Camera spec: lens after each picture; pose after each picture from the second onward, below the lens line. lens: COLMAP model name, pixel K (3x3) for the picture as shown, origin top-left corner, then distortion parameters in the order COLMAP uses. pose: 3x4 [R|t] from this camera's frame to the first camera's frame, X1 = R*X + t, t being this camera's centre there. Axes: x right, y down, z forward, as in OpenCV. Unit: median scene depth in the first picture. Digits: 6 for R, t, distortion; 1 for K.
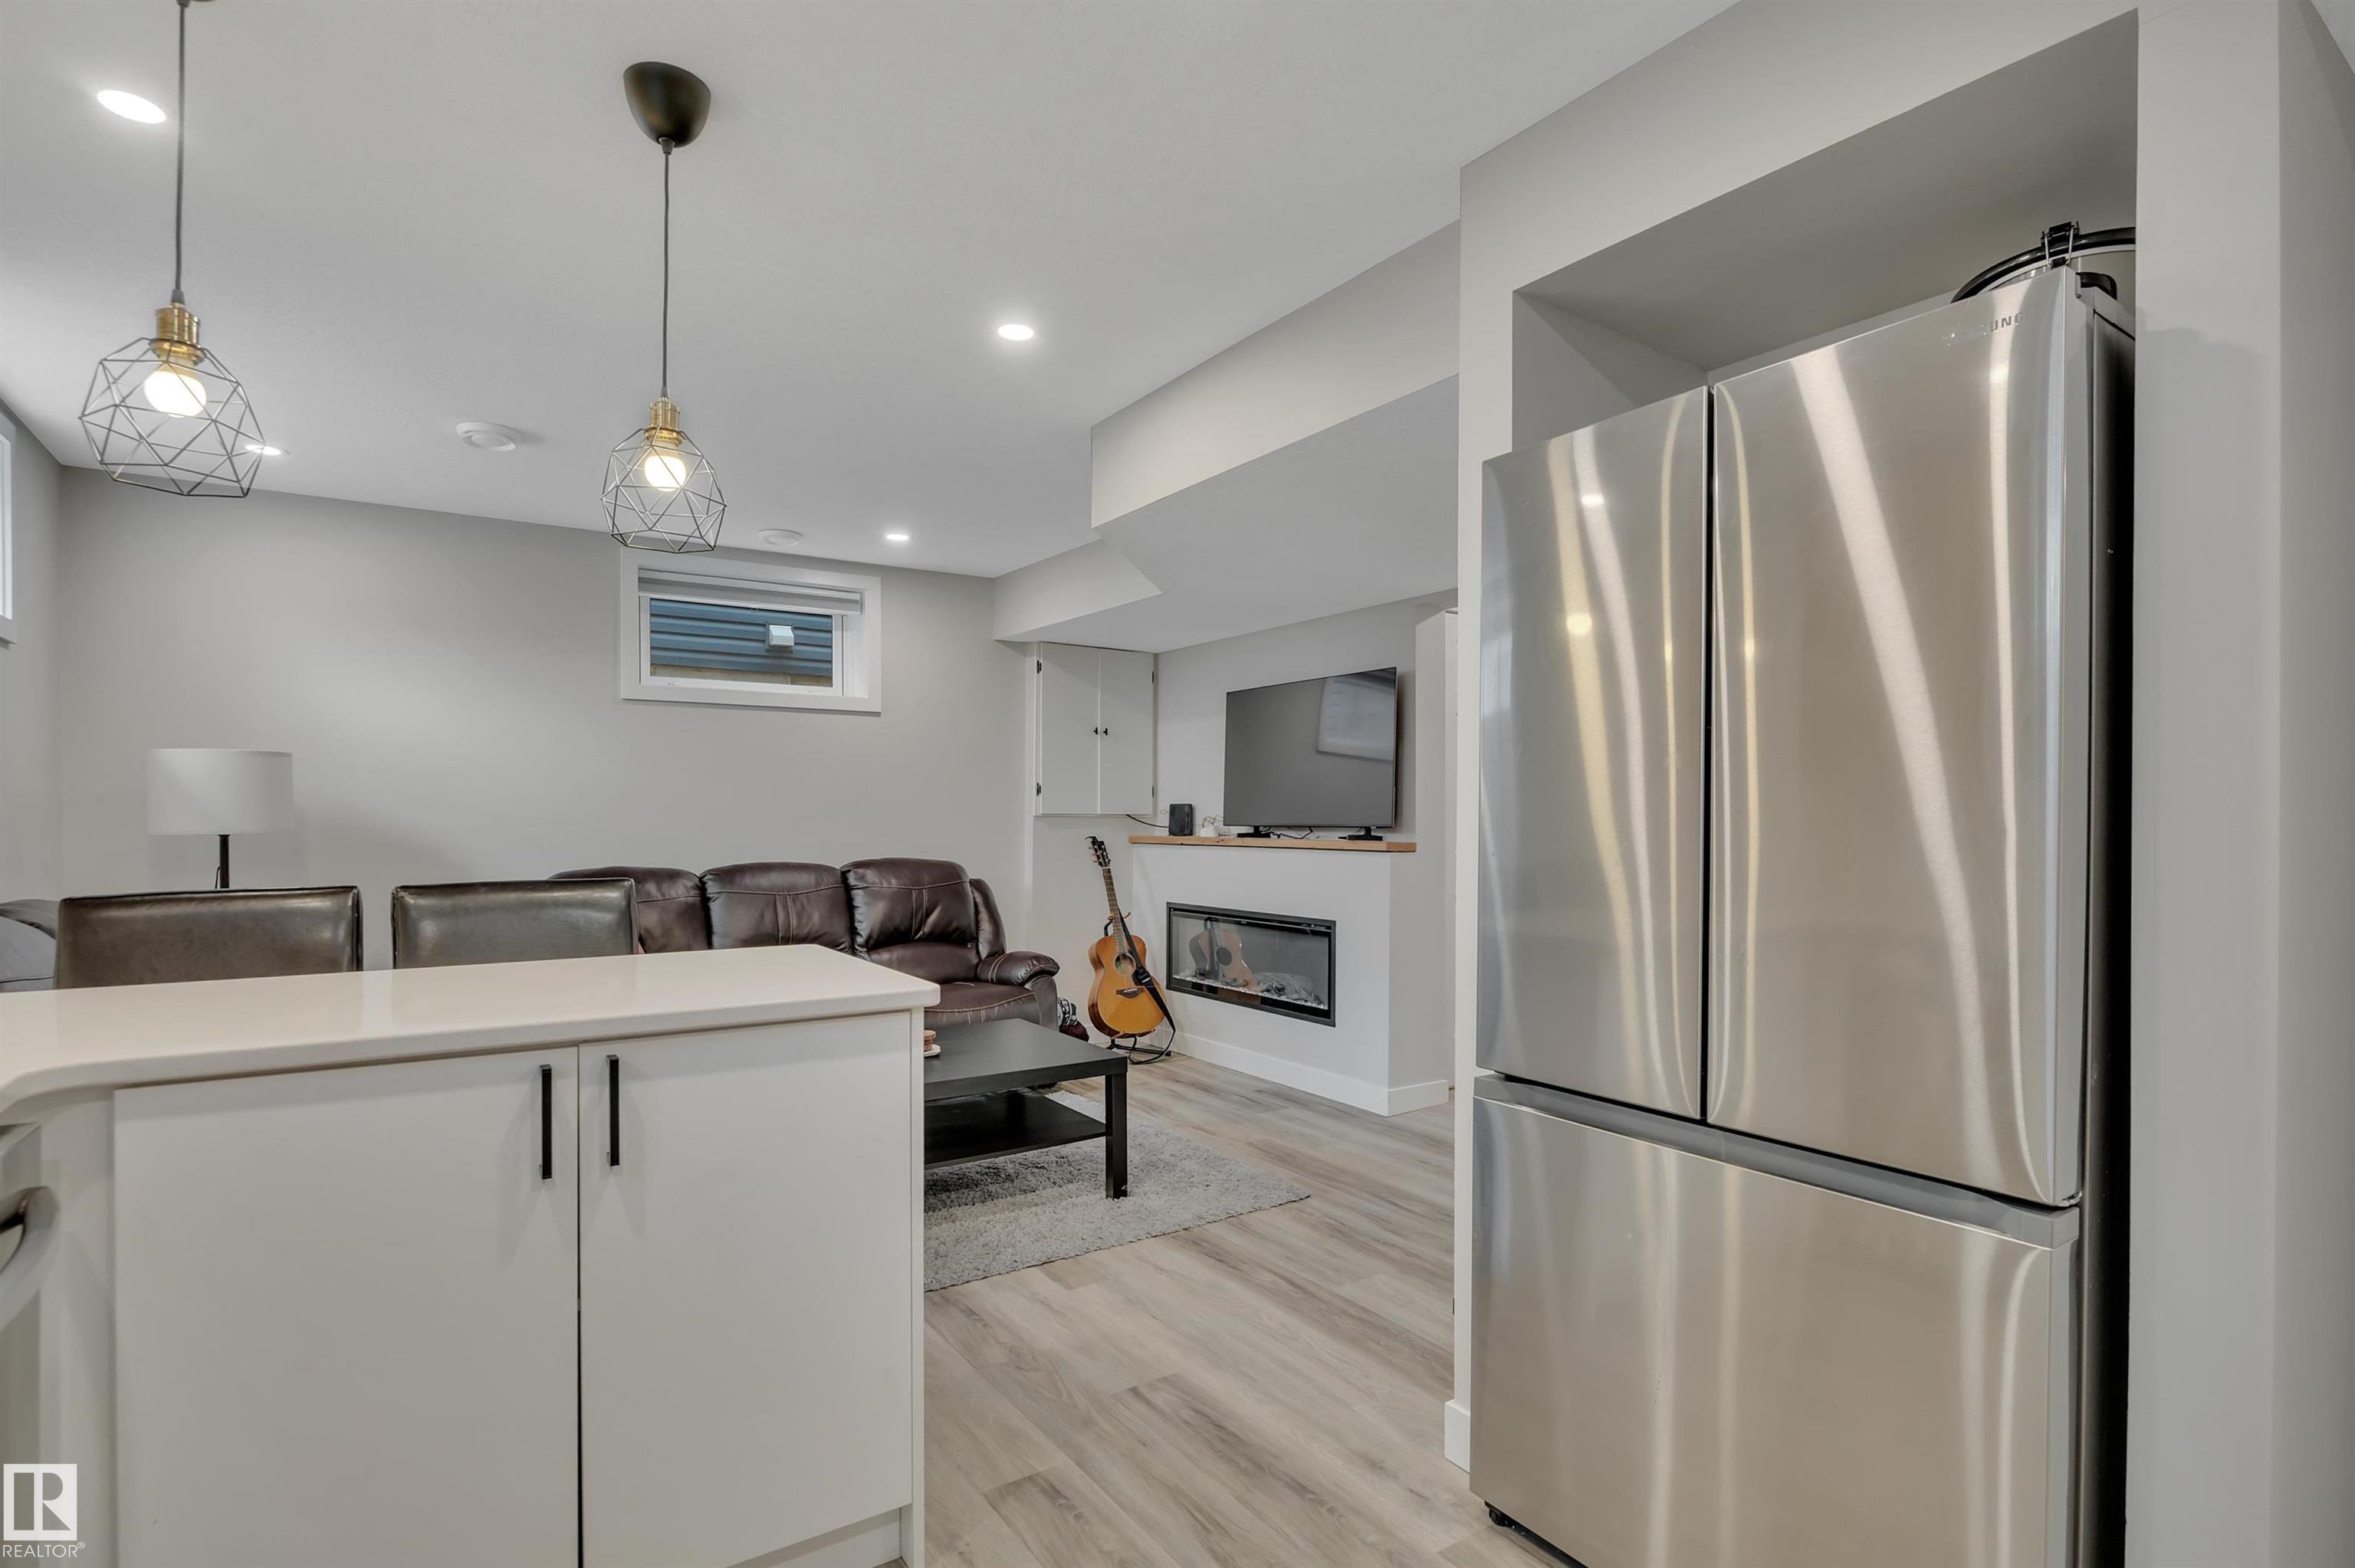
lens RADIAL K [[1125.5, 0, 1169.0], [0, 1125.5, 824.6], [0, 0, 1]] dist [-0.000275, 0.000227]
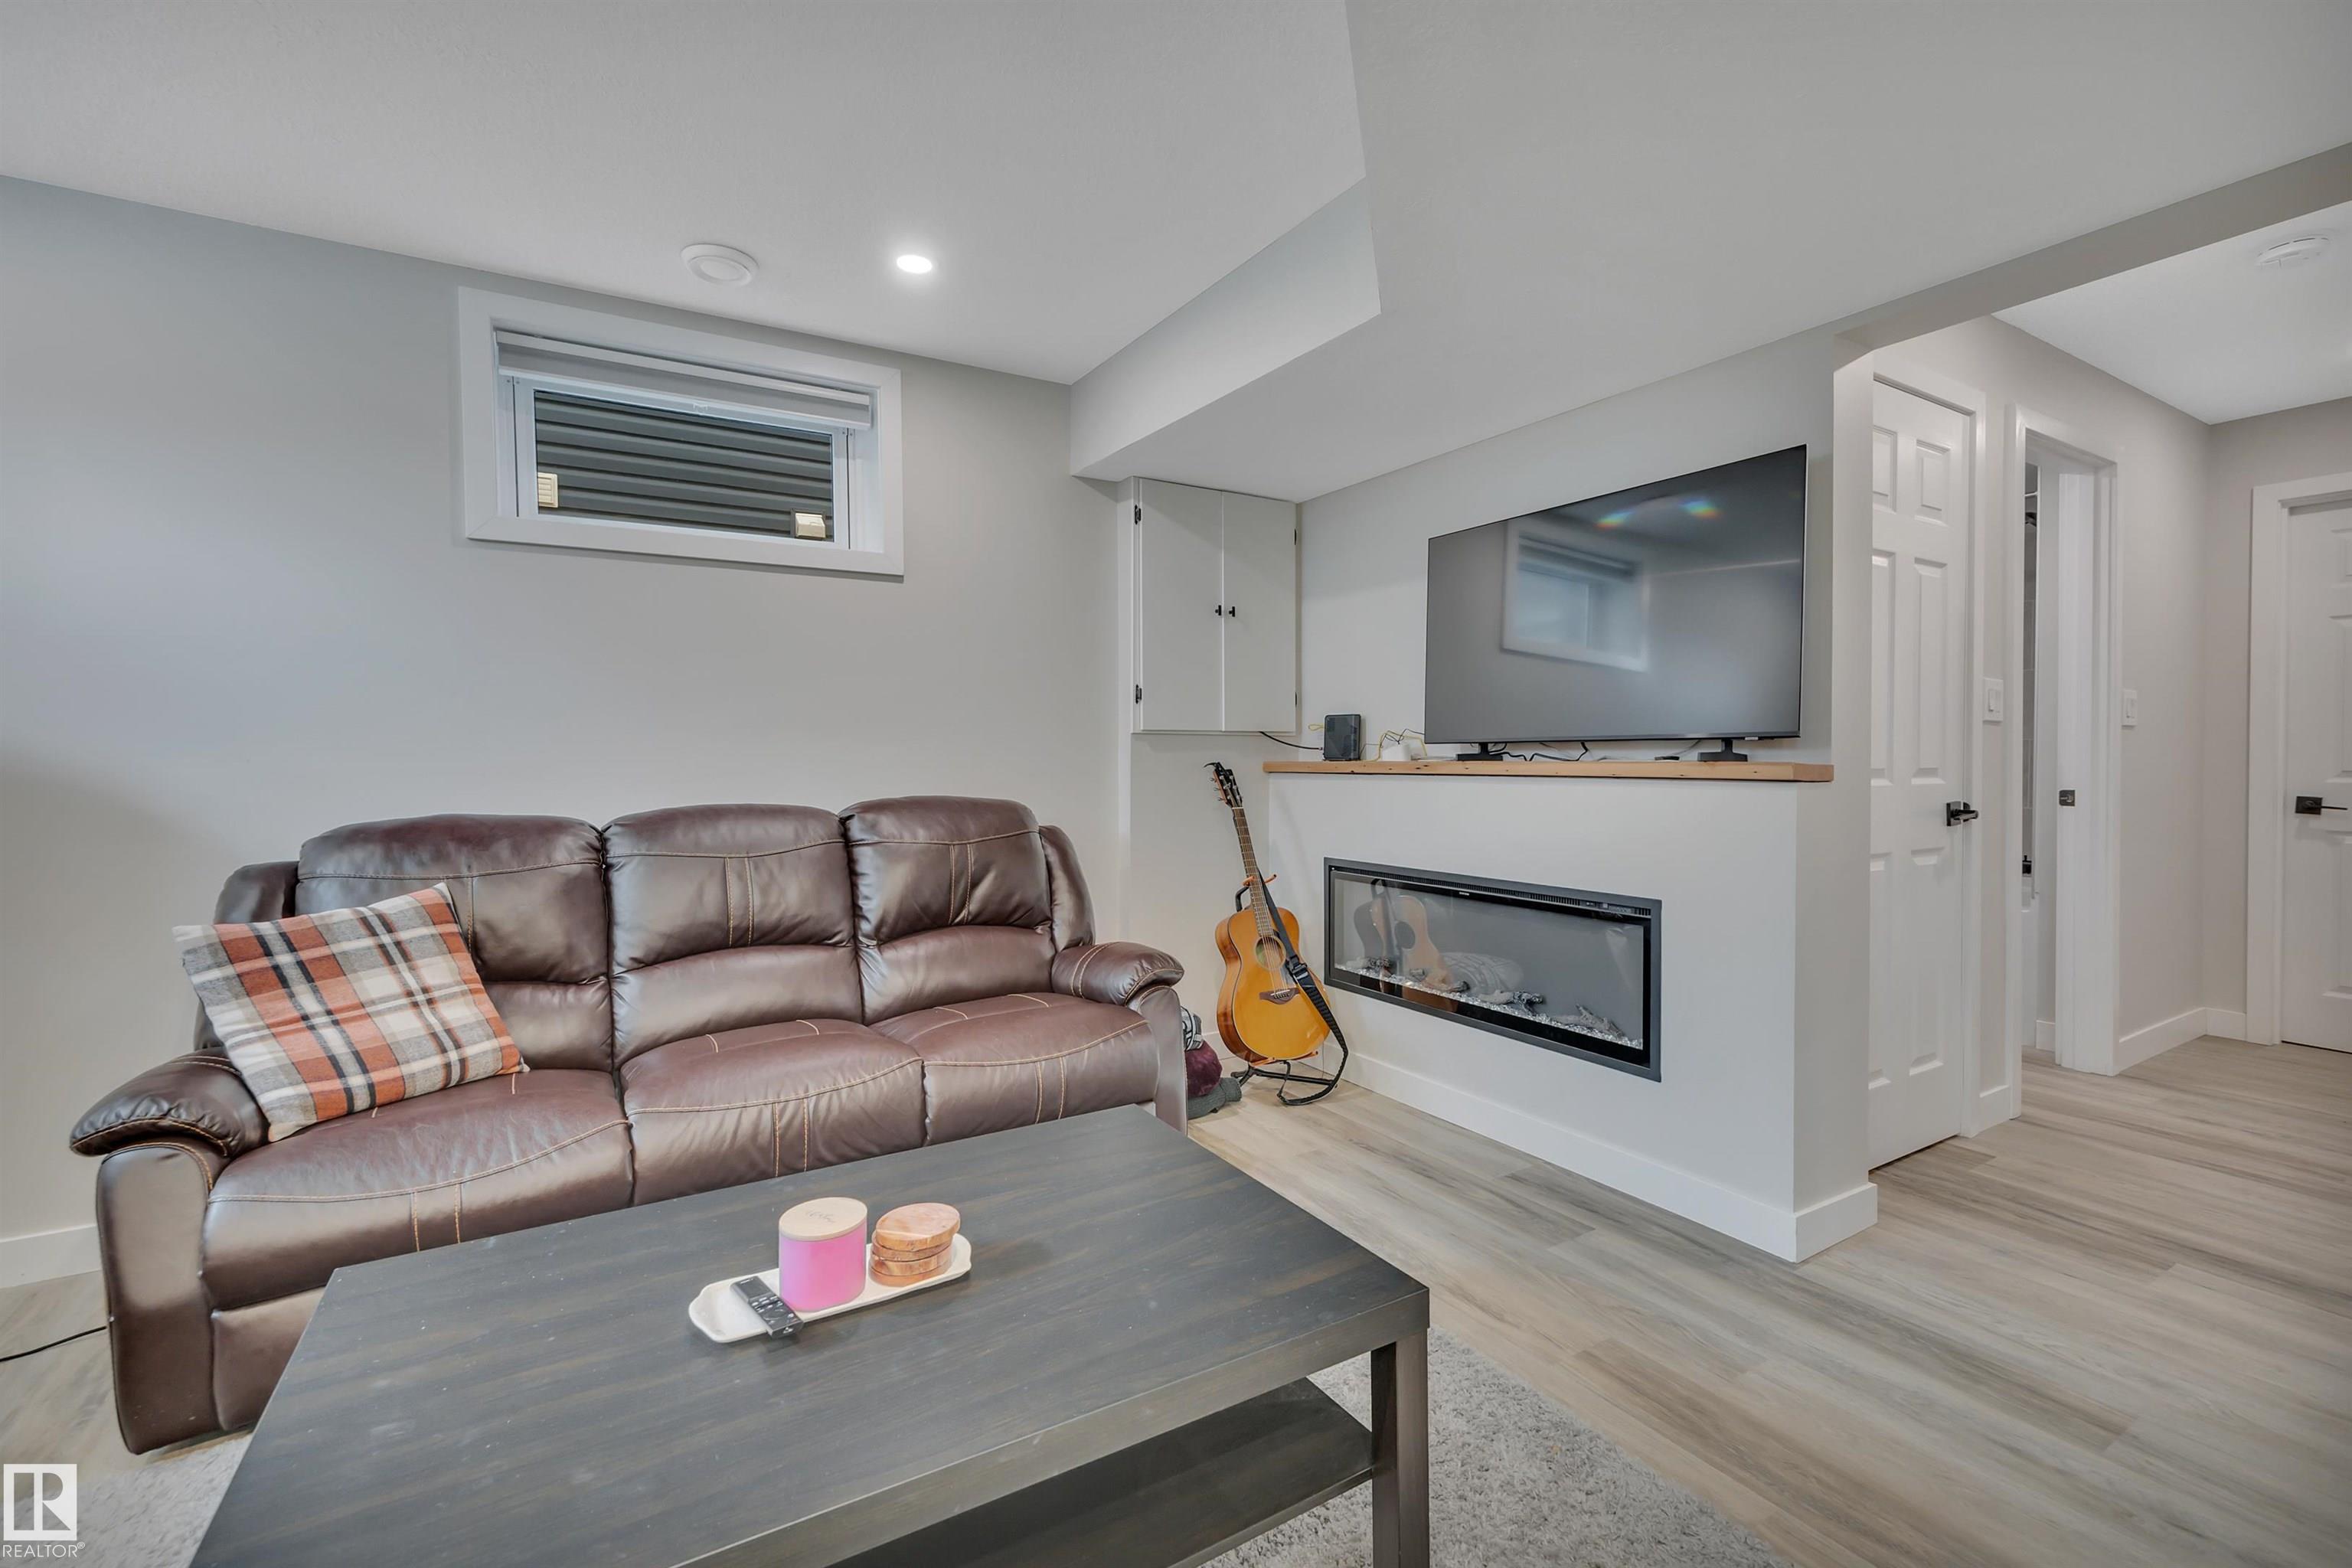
lens RADIAL K [[1011.4, 0, 1175.8], [0, 1011.4, 771.9], [0, 0, 1]] dist [0.013026, -0.000175]
pose [[0.999112, -0.006347, -0.041647, -0.073490], [0.006800, 0.999919, 0.010752, 0.010244], [0.041575, -0.011026, 0.999075, 0.419004]]
